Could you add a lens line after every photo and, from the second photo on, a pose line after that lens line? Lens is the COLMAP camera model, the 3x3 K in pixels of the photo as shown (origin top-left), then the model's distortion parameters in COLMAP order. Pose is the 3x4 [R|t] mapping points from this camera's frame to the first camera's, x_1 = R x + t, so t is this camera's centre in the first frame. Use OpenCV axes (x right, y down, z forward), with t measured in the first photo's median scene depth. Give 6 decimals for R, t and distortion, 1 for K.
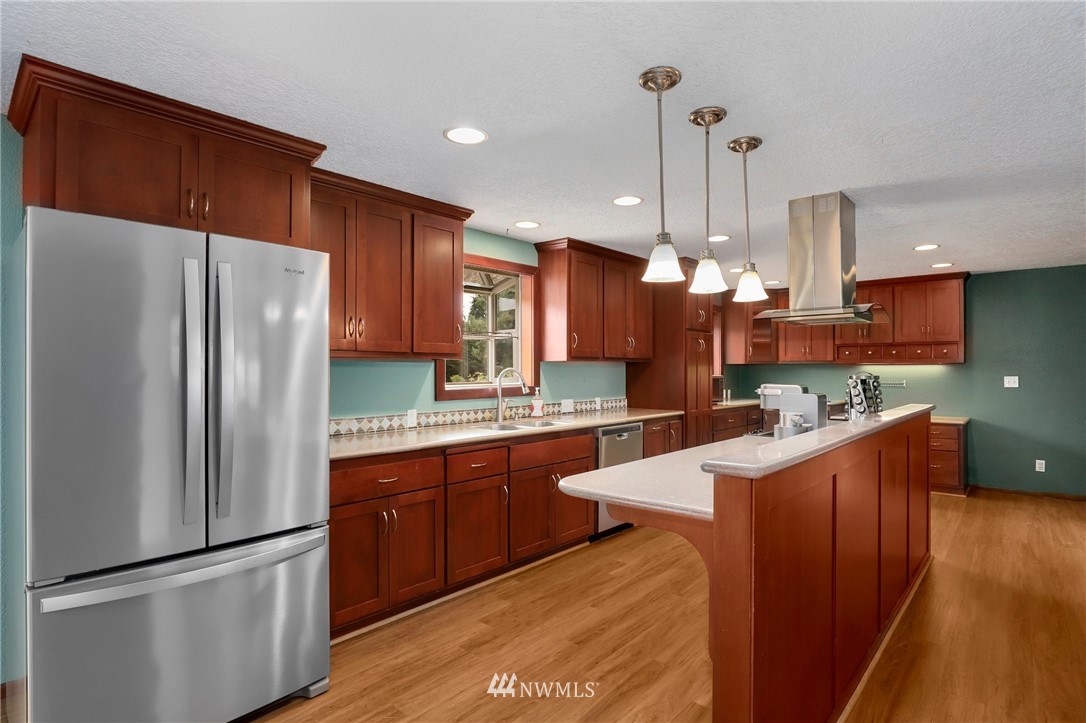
lens RADIAL K [[557.3, 0, 554.9], [0, 557.3, 363.3], [0, 0, 1]] dist [-0.028829, 0.000041]
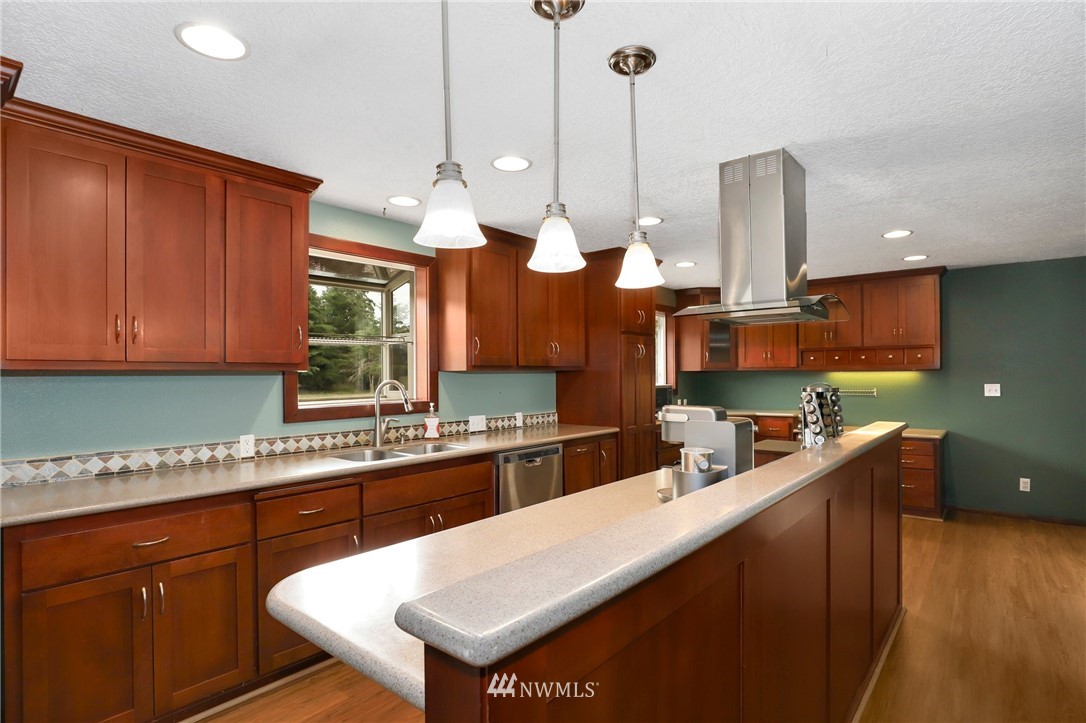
lens RADIAL K [[557.3, 0, 554.3], [0, 557.3, 370.1], [0, 0, 1]] dist [-0.028829, 0.000041]
pose [[0.999467, -0.005703, 0.032151, 0.122780], [0.005626, 0.999981, 0.002496, -0.006202], [-0.032165, -0.002313, 0.999480, 0.172875]]
